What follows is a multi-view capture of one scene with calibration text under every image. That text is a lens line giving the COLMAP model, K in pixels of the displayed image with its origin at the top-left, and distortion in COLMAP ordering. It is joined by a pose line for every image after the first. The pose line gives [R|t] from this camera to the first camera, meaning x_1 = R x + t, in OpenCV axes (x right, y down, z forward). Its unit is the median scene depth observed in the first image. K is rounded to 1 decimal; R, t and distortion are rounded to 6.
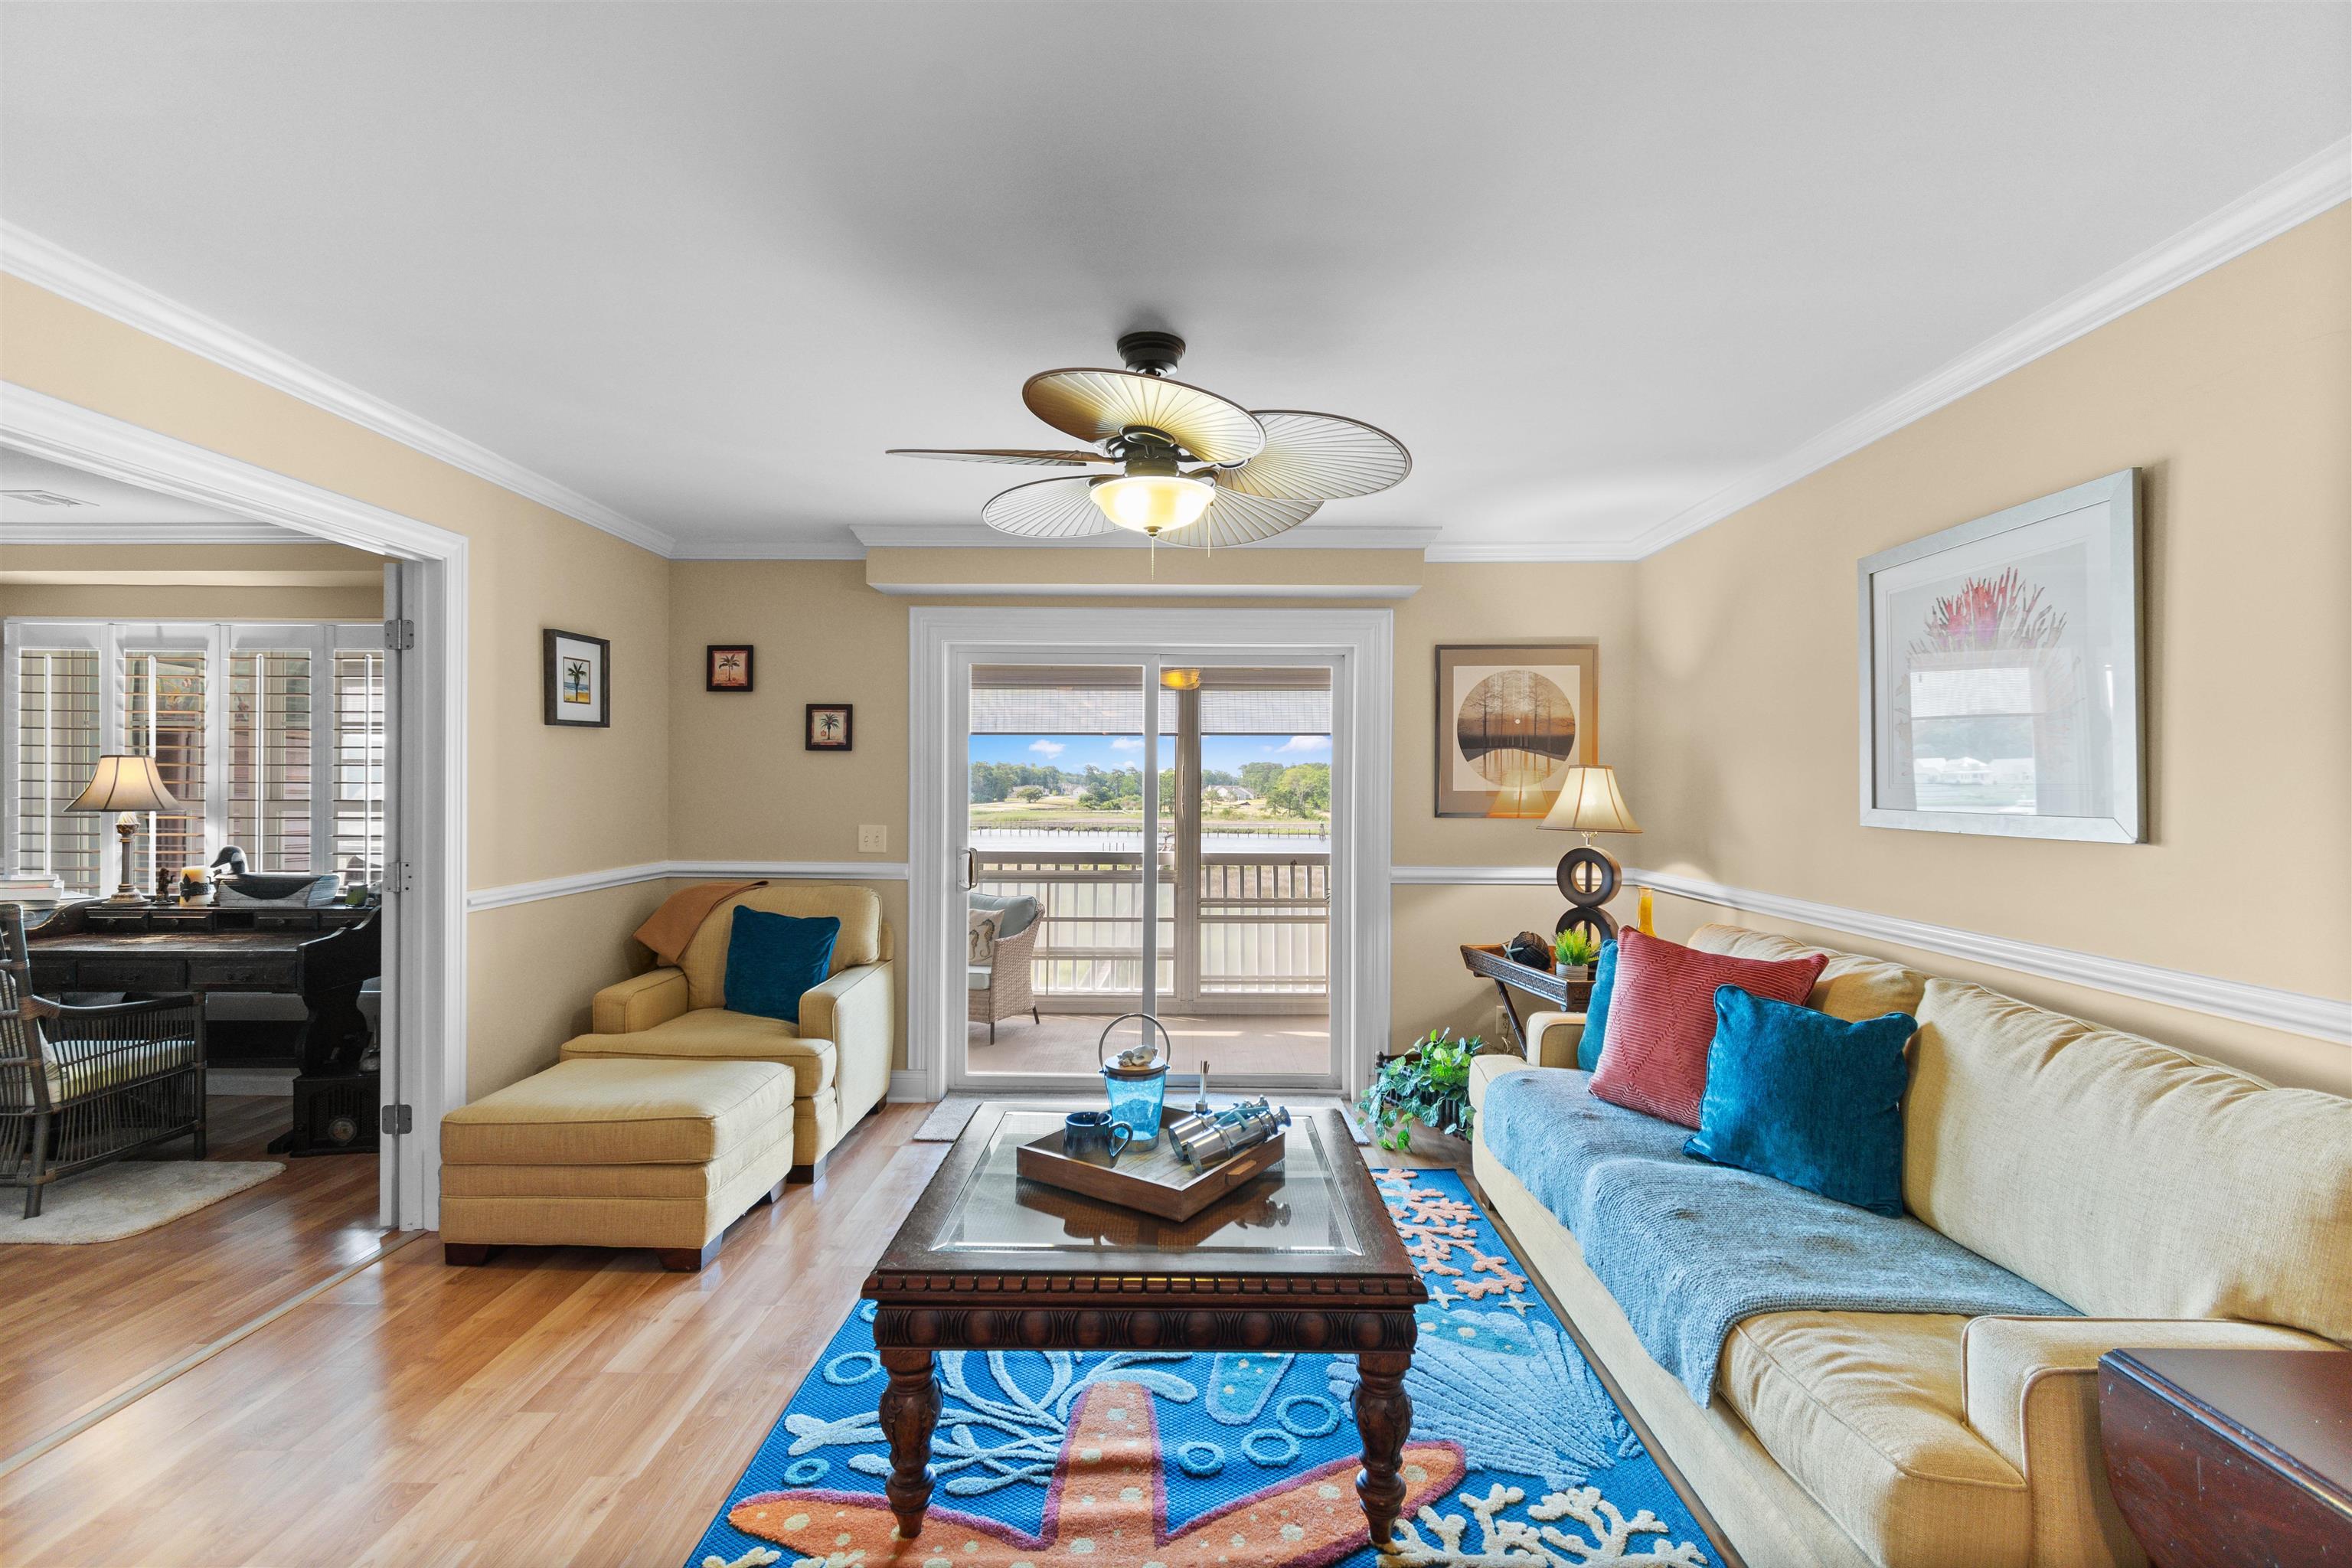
lens RADIAL K [[1027.5, 0, 1182.2], [0, 1027.5, 786.7], [0, 0, 1]] dist [0.001810, -0.000684]
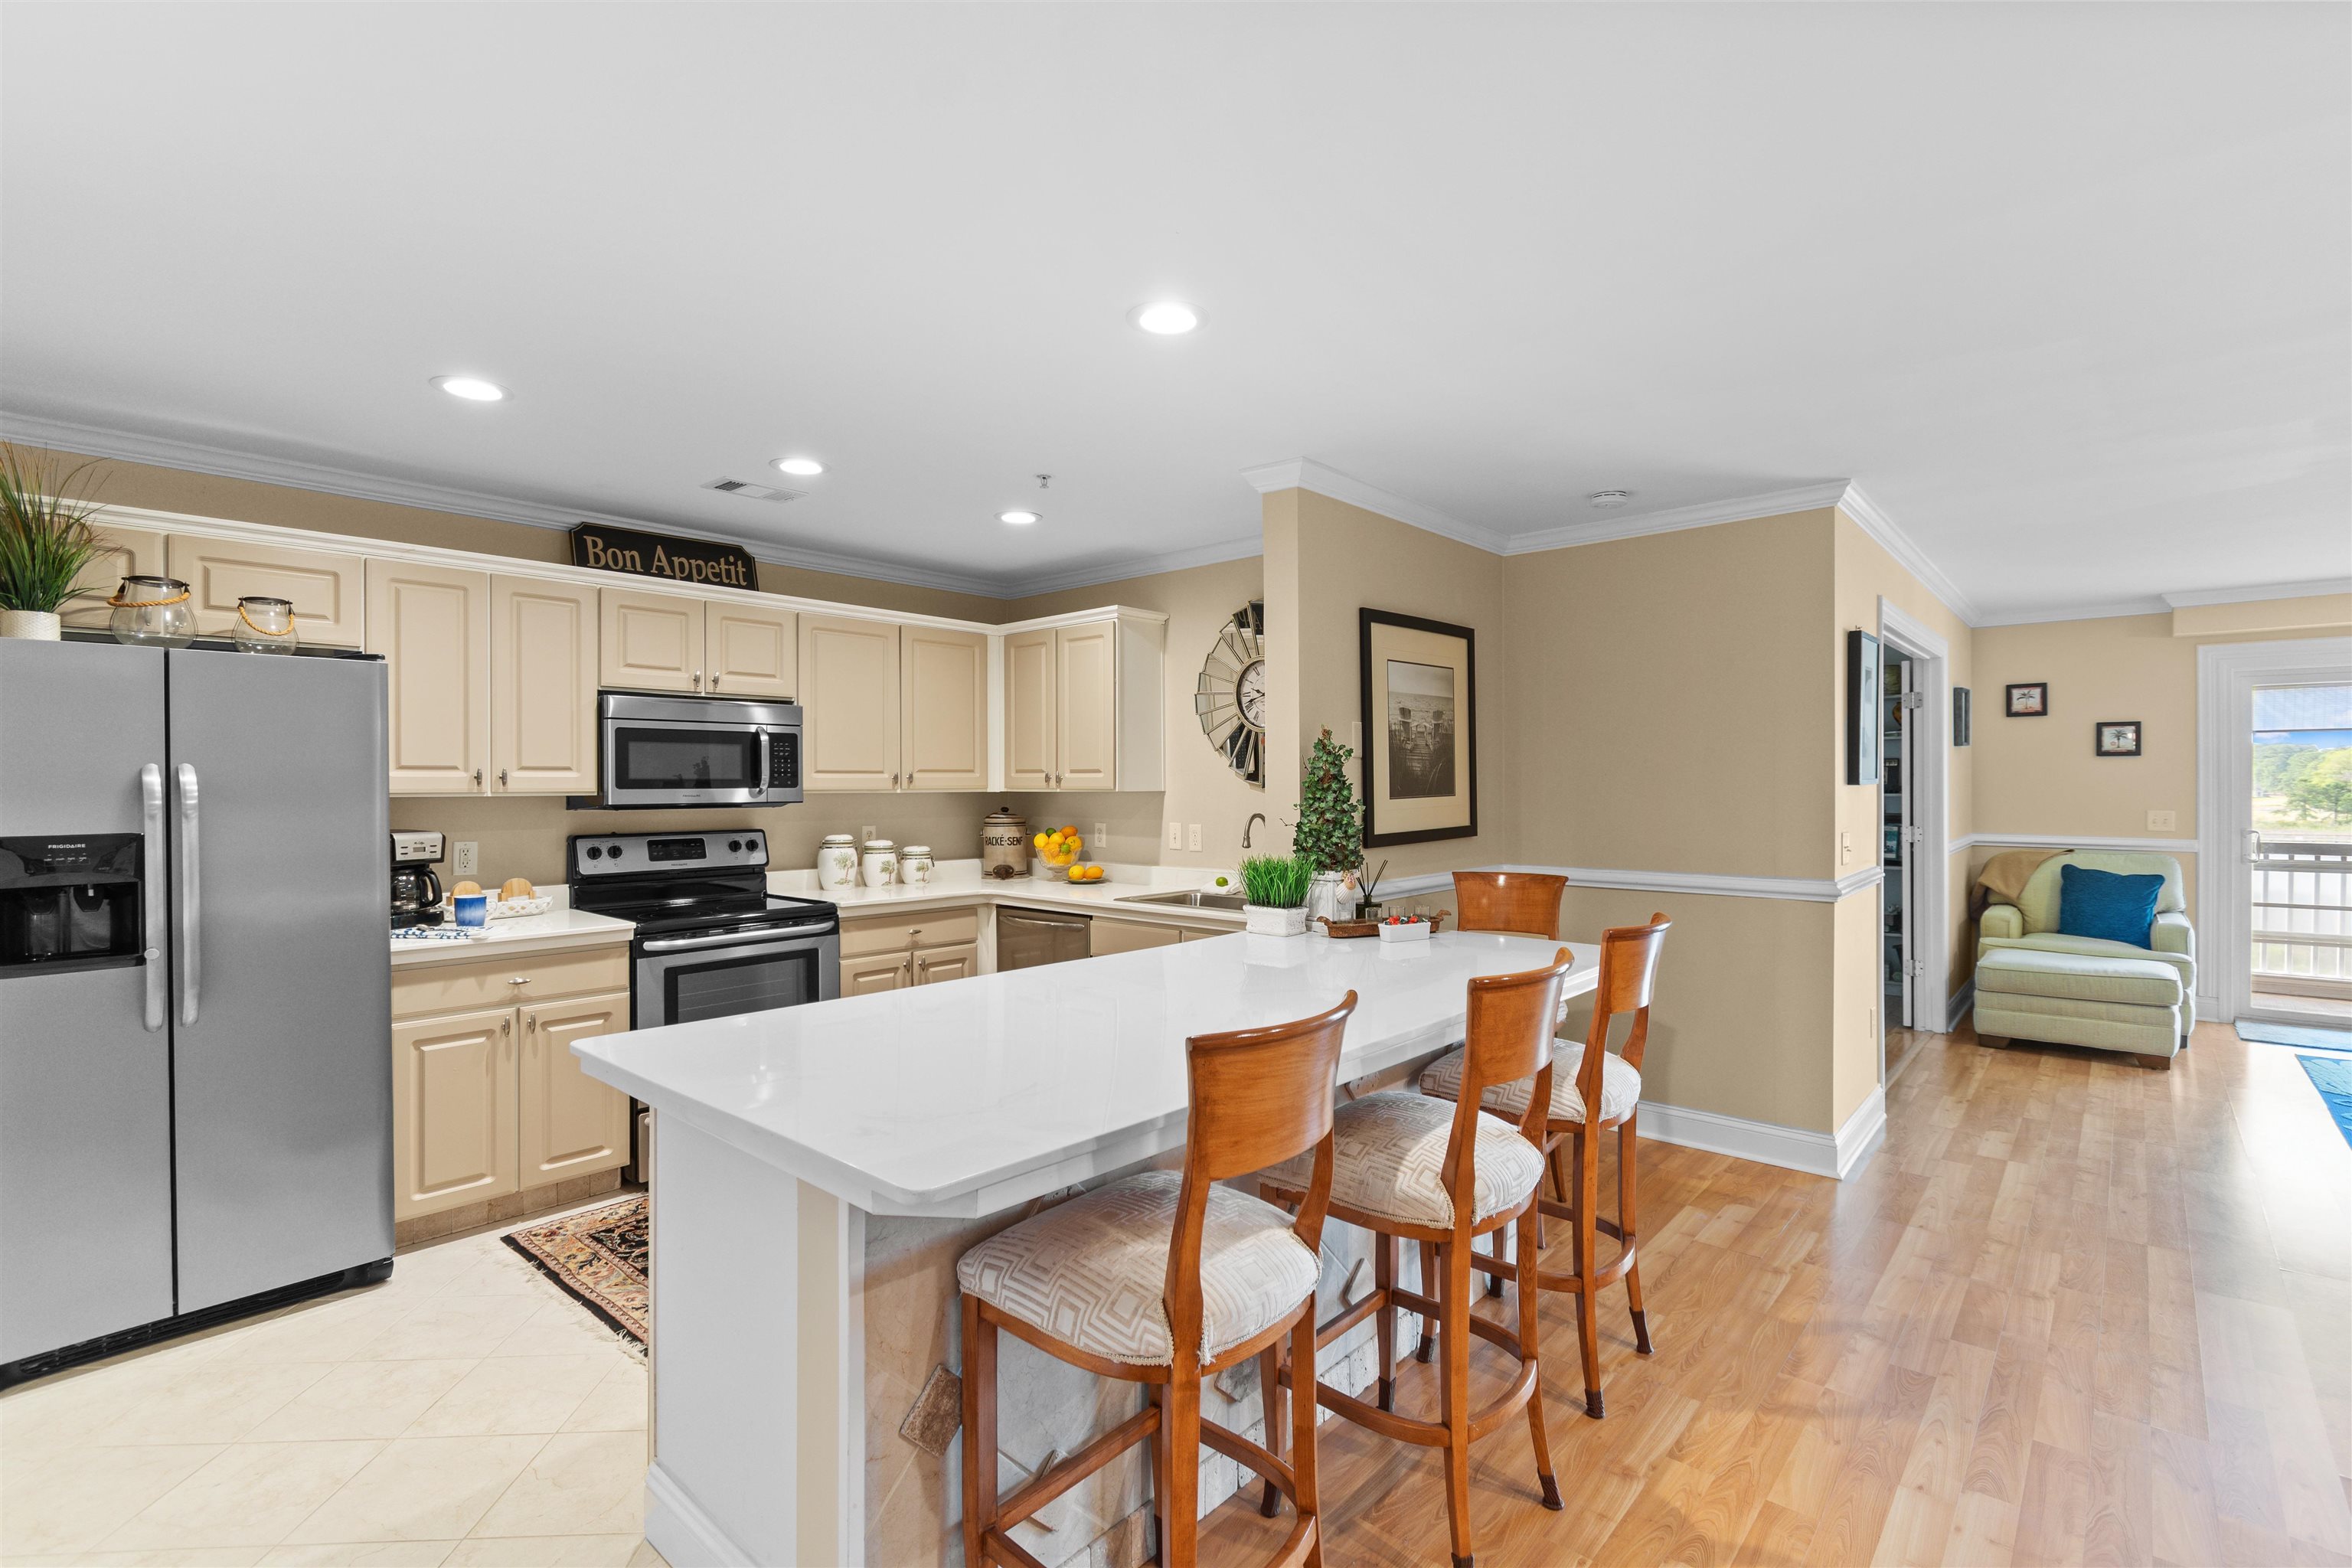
lens RADIAL K [[1080.0, 0, 1185.7], [0, 1080.0, 784.9], [0, 0, 1]] dist [0.002399, -0.006790]
pose [[0.756467, -0.007211, -0.653992, -0.382581], [0.007587, 0.999969, -0.002249, -0.003100], [0.653987, -0.003261, 0.756498, -0.996772]]
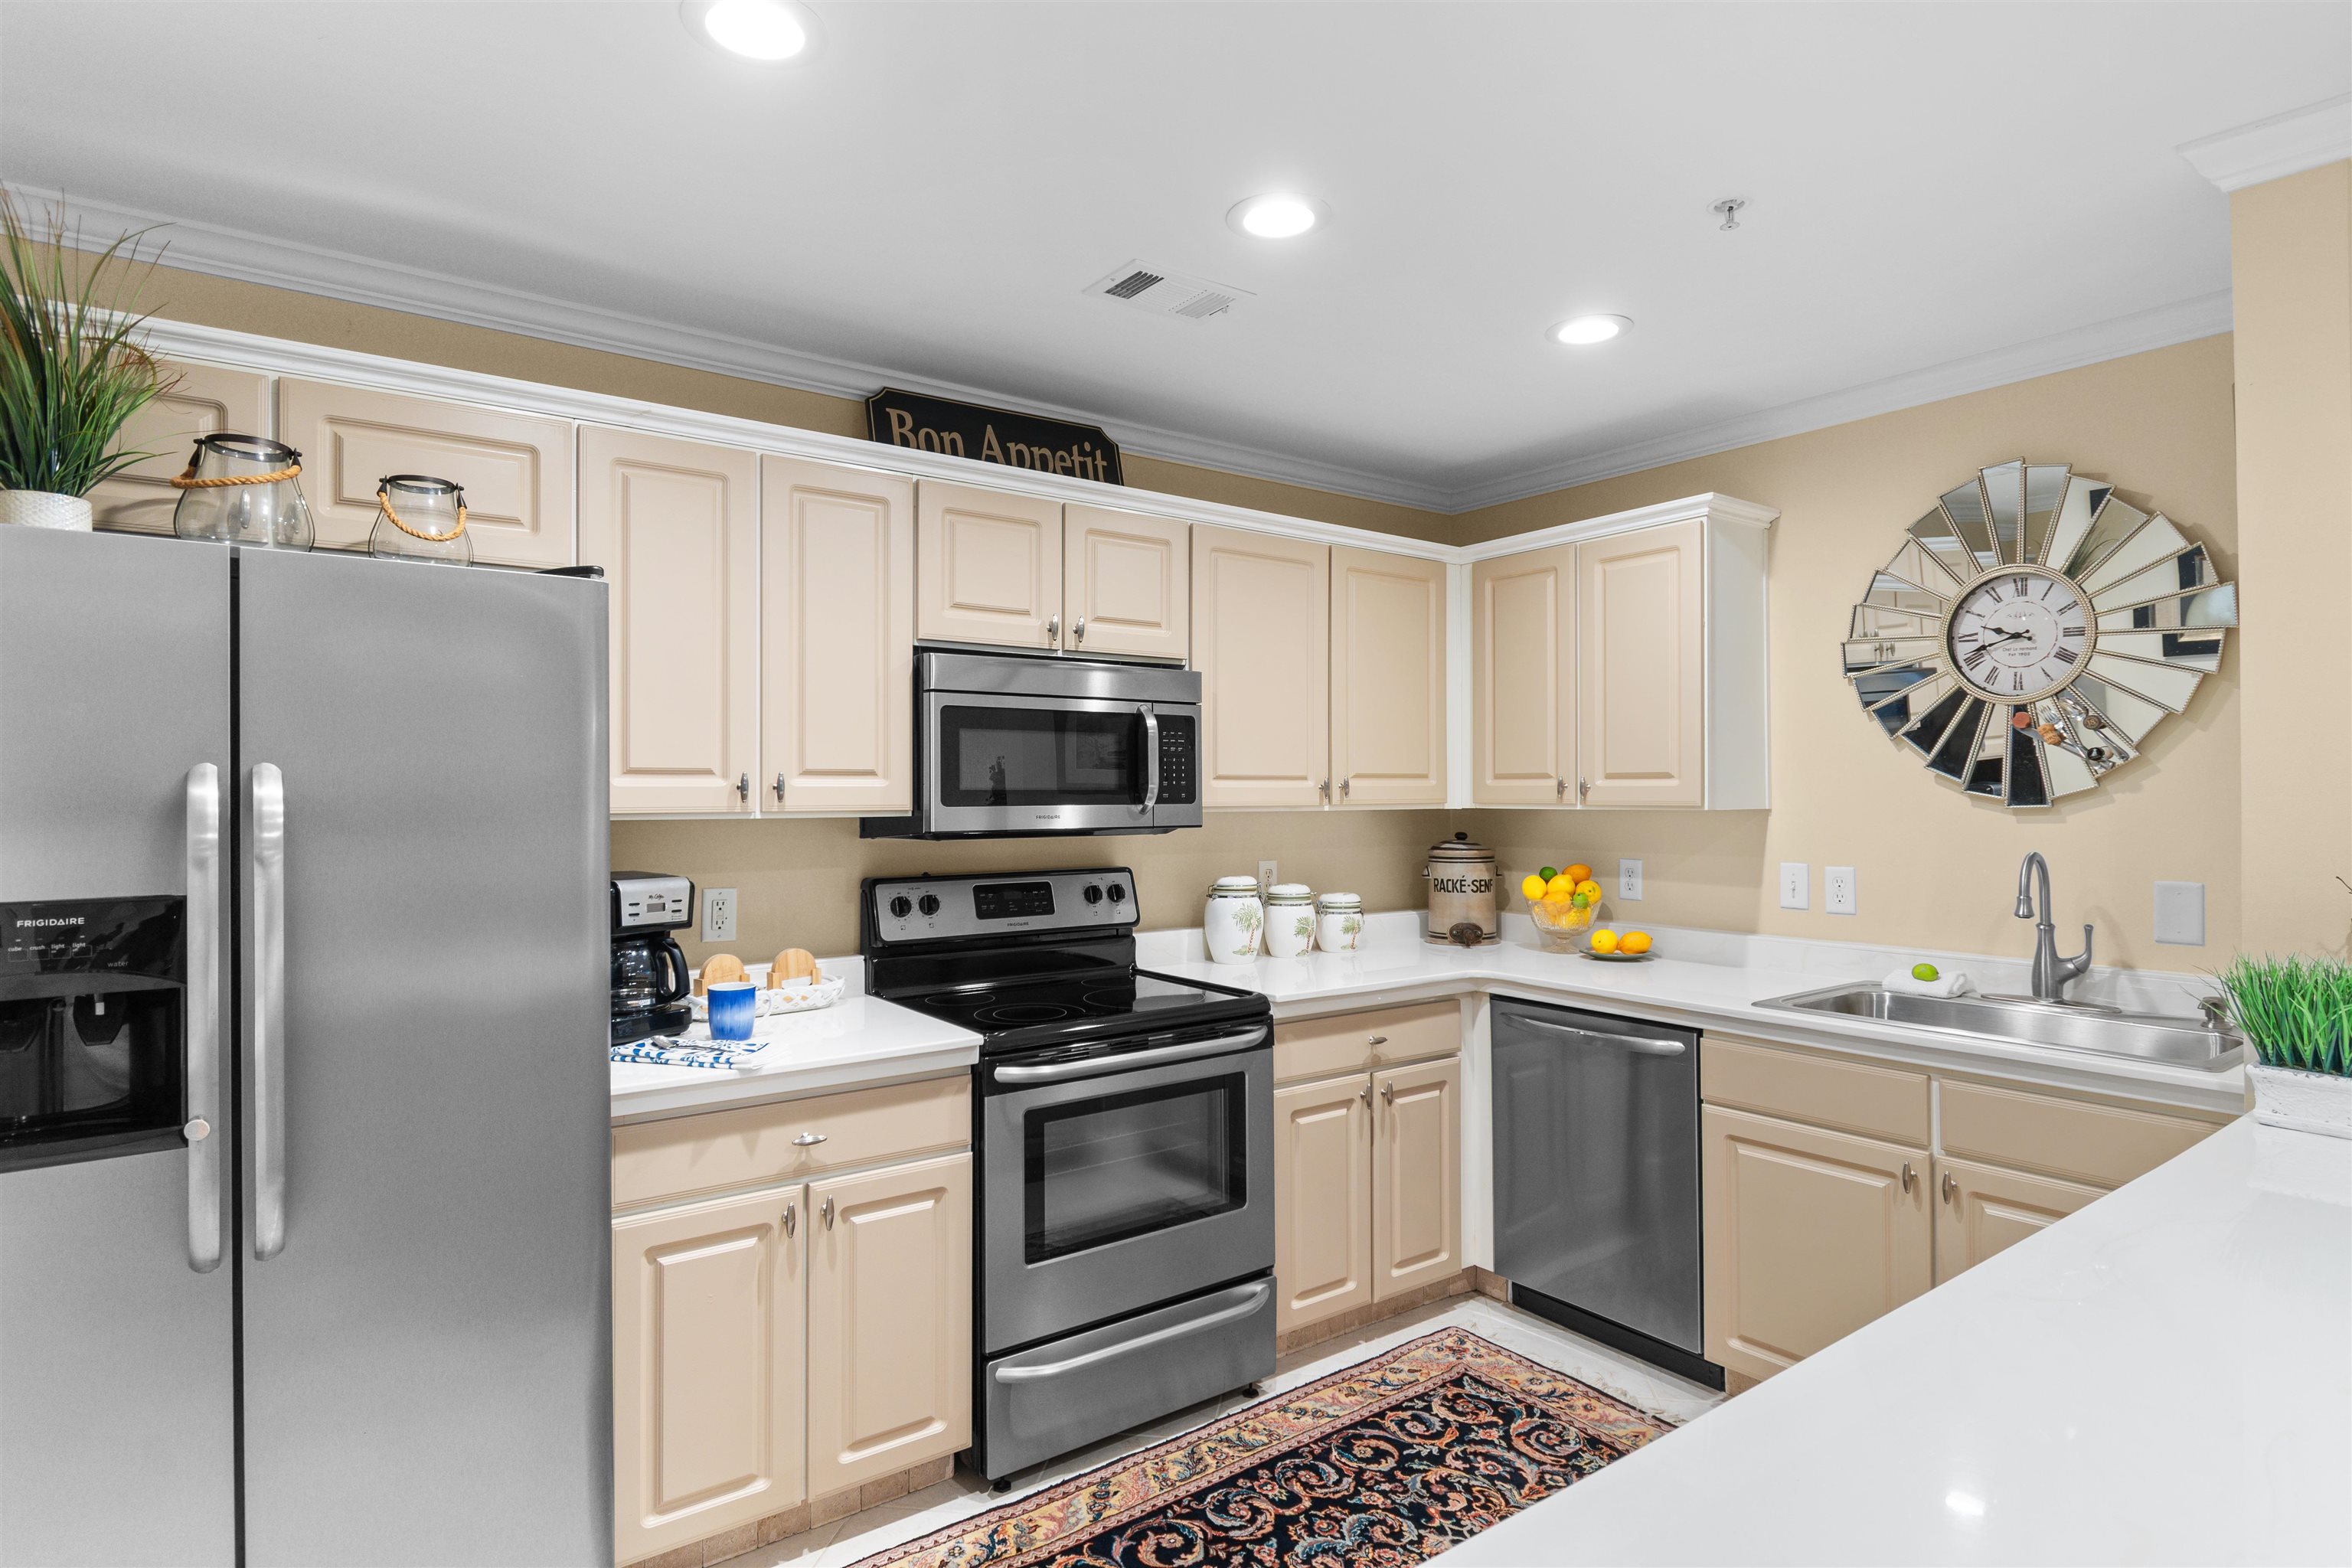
lens RADIAL K [[1229.2, 0, 1176.0], [0, 1229.2, 784.0], [0, 0, 1]] dist [-0.001952, -0.000457]
pose [[0.601083, -0.013234, -0.799077, -0.780109], [0.006471, 0.999911, -0.011693, -0.008840], [0.799160, 0.001858, 0.601115, -0.902027]]
